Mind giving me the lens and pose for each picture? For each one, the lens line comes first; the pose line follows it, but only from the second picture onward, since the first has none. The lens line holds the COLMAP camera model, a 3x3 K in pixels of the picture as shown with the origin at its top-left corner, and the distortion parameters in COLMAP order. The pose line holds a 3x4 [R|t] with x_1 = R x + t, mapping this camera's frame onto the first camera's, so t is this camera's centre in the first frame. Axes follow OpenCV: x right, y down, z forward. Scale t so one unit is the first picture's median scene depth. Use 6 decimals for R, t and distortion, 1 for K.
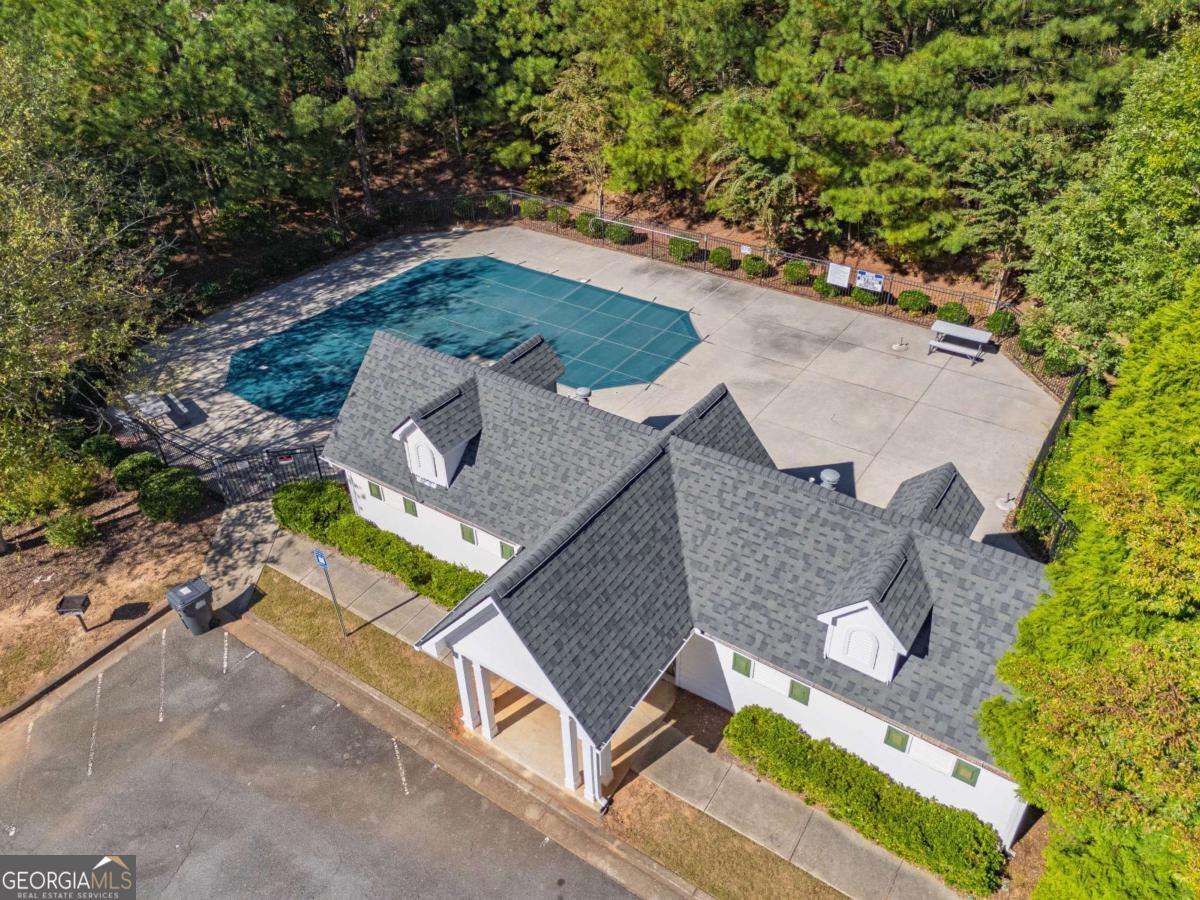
lens RADIAL K [[885.1, 0, 600.0], [0, 885.1, 450.0], [0, 0, 1]] dist [0.069063, -0.075177]
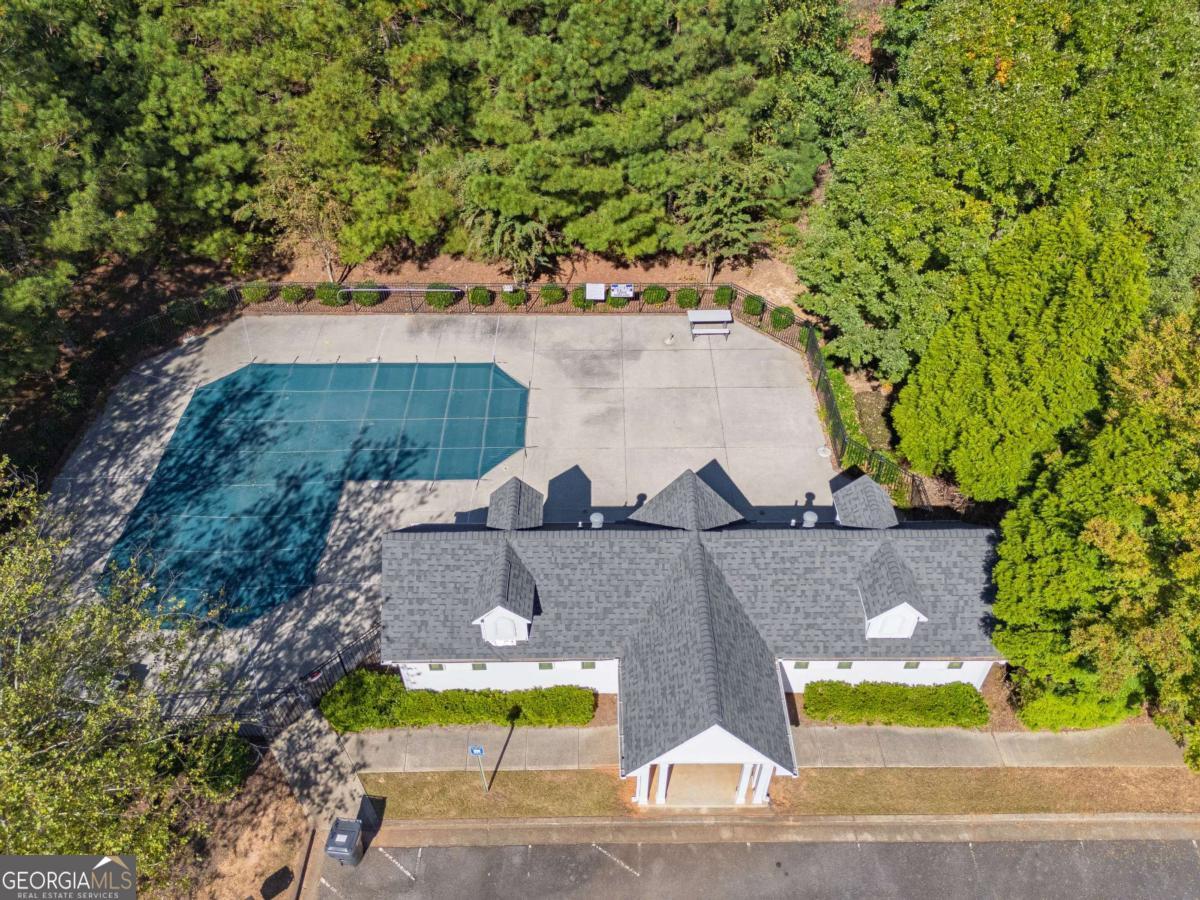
lens RADIAL K [[885.1, 0, 600.0], [0, 885.1, 450.0], [0, 0, 1]] dist [0.069063, -0.075177]
pose [[0.821930, -0.382602, 0.421957, -0.305266], [0.318370, 0.922878, 0.216650, -0.256448], [-0.472305, -0.043732, 0.880350, -0.045669]]
